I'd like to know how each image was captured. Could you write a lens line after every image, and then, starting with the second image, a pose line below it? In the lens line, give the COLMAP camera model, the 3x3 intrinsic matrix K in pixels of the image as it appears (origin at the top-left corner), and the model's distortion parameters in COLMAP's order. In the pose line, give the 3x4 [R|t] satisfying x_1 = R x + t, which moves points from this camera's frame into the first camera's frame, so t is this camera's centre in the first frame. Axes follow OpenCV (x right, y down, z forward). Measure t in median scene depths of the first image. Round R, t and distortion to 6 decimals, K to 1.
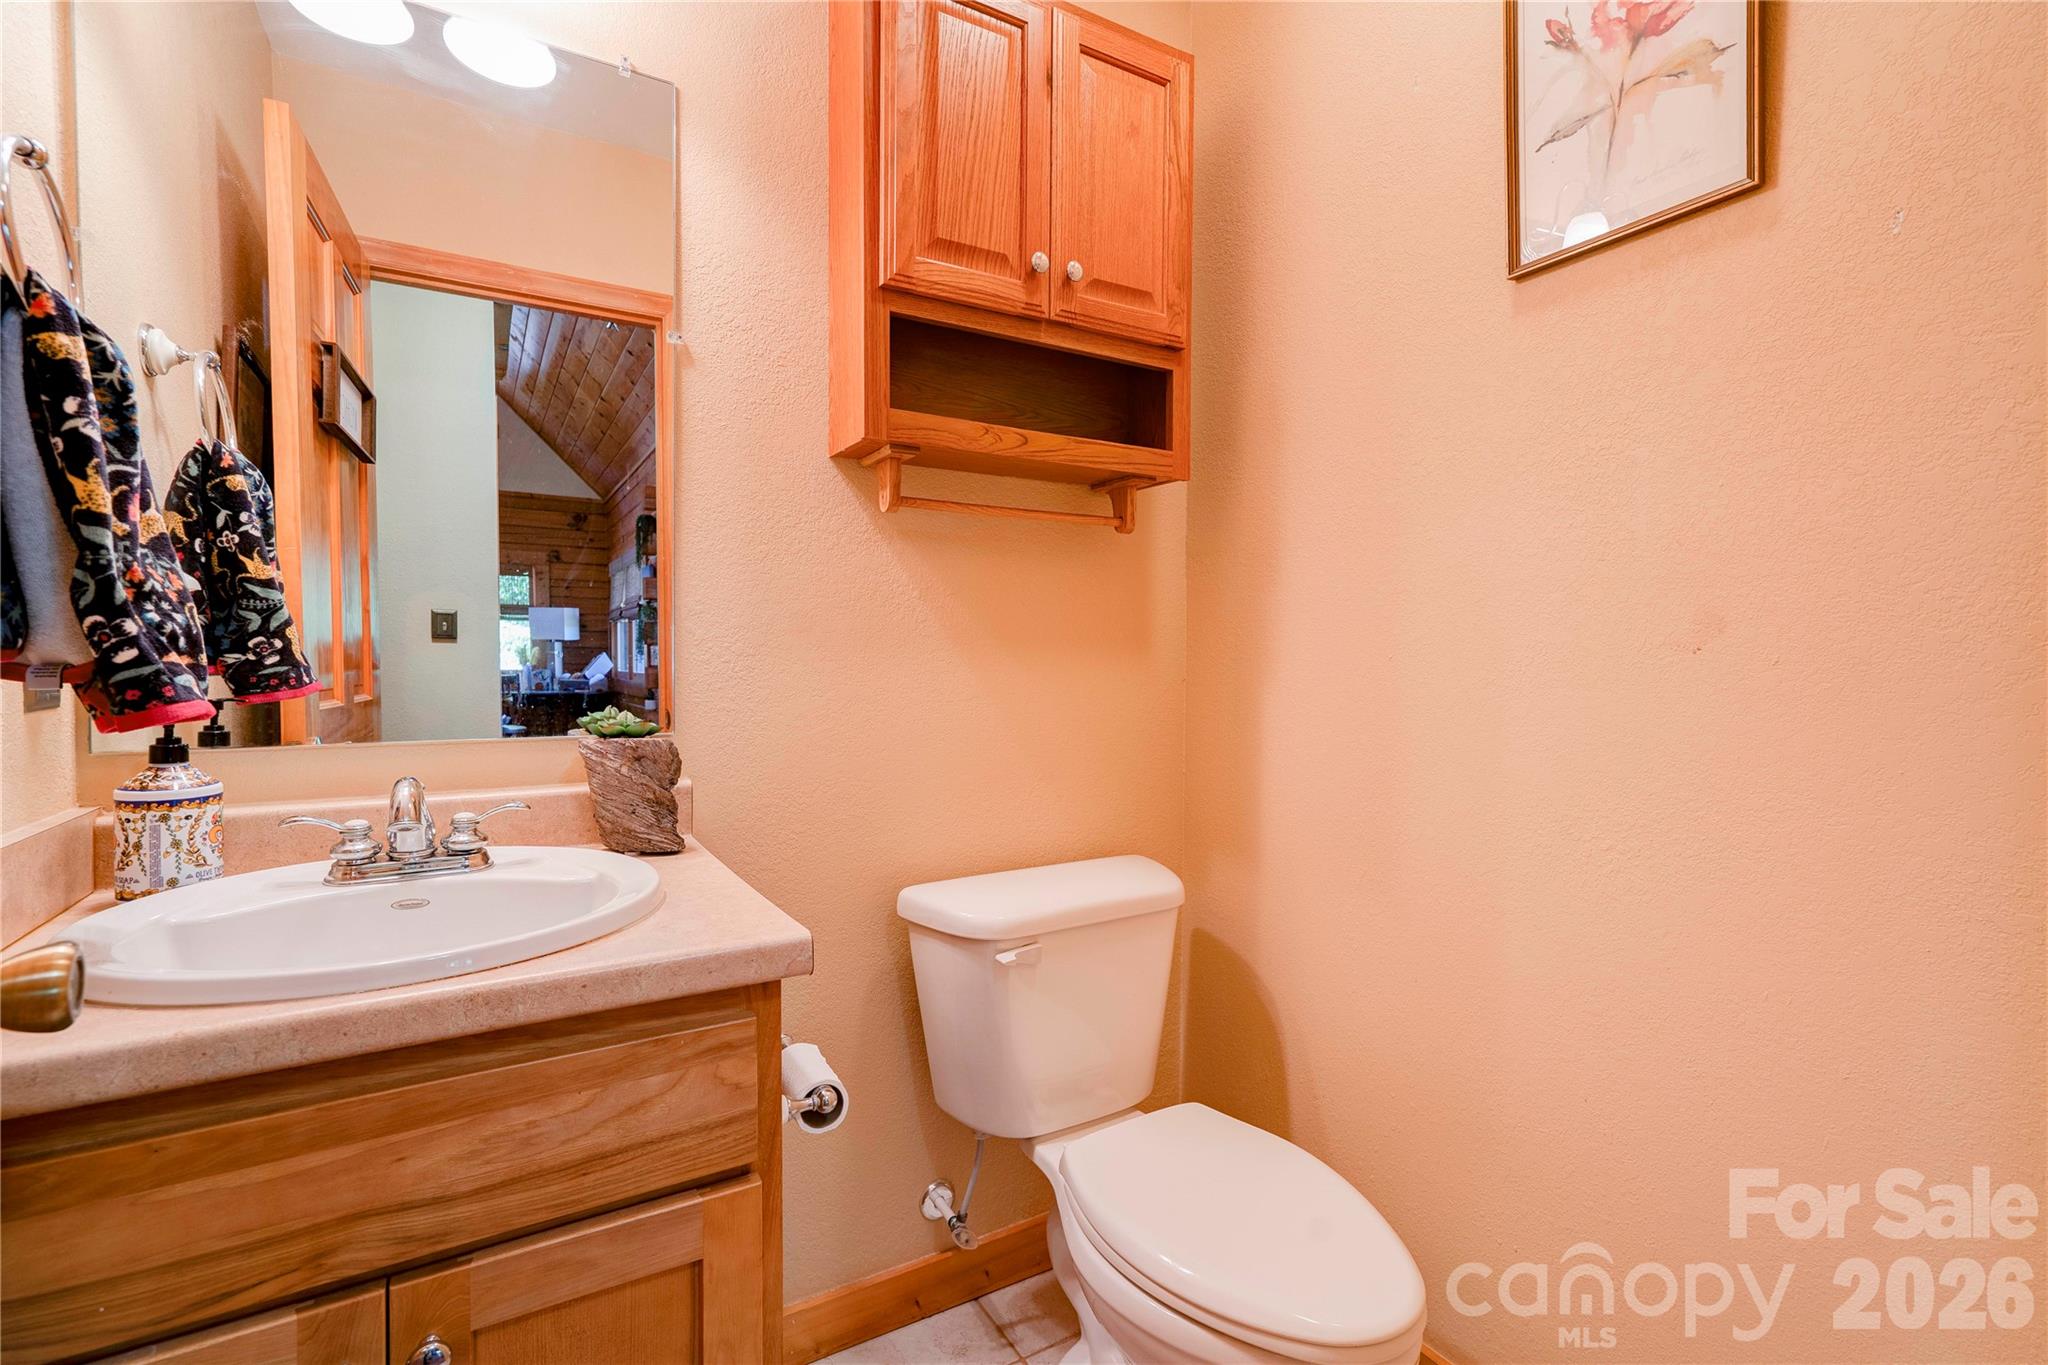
lens RADIAL K [[938.4, 0, 1017.8], [0, 938.4, 678.1], [0, 0, 1]] dist [-0.003971, 0.013531]
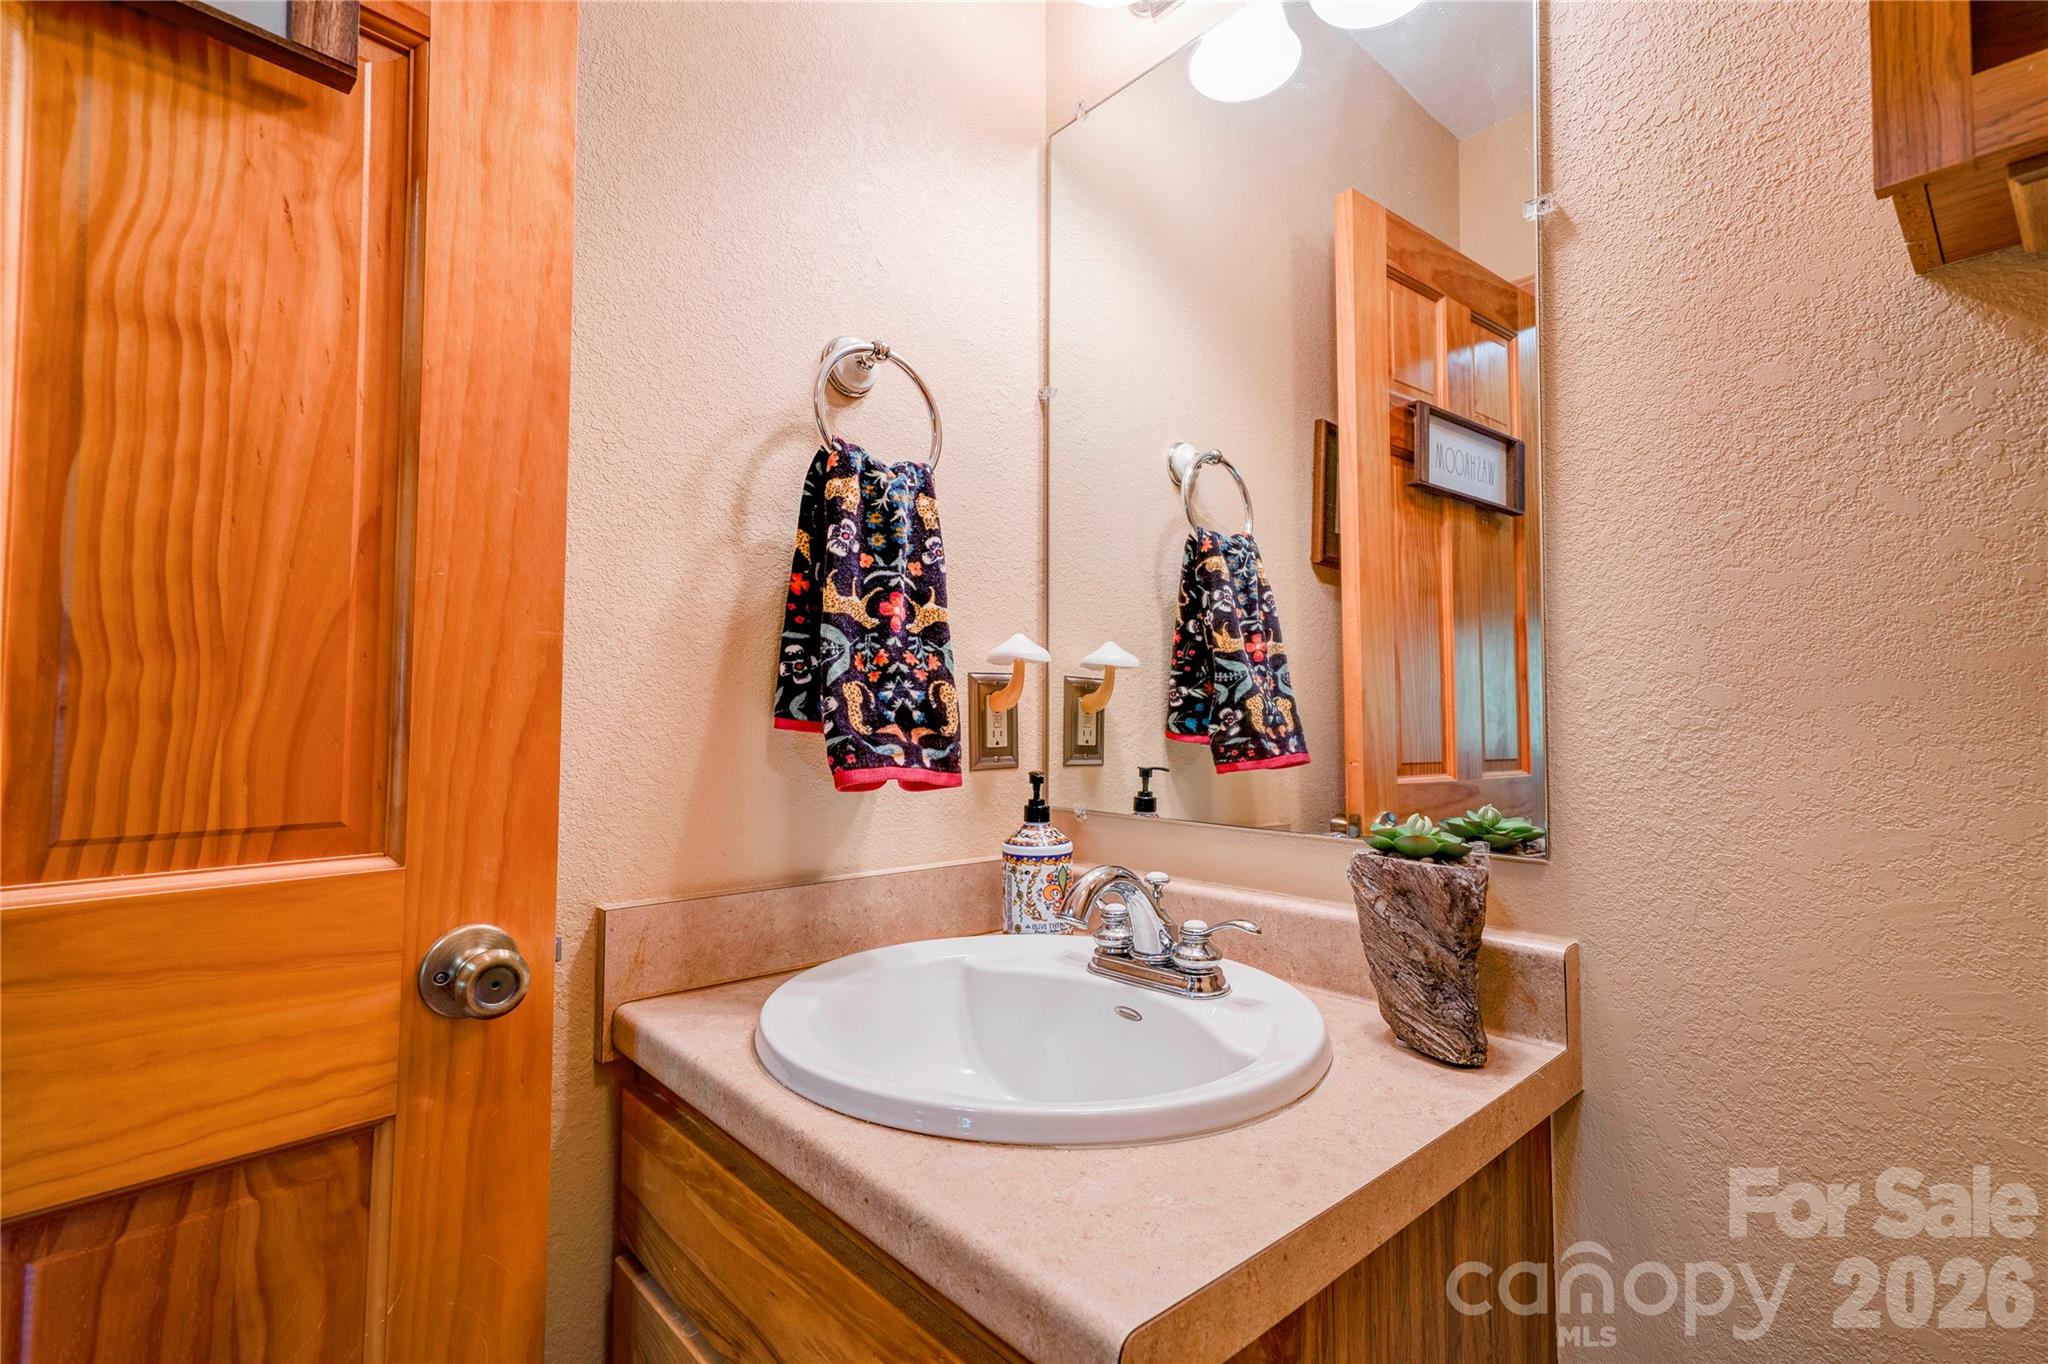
lens RADIAL K [[938.4, 0, 1017.8], [0, 938.4, 677.6], [0, 0, 1]] dist [-0.003971, 0.013531]
pose [[0.188217, -0.047577, -0.980974, 0.167103], [-0.024766, 0.998278, -0.053168, -0.017769], [0.981815, 0.034302, 0.186715, 0.602424]]
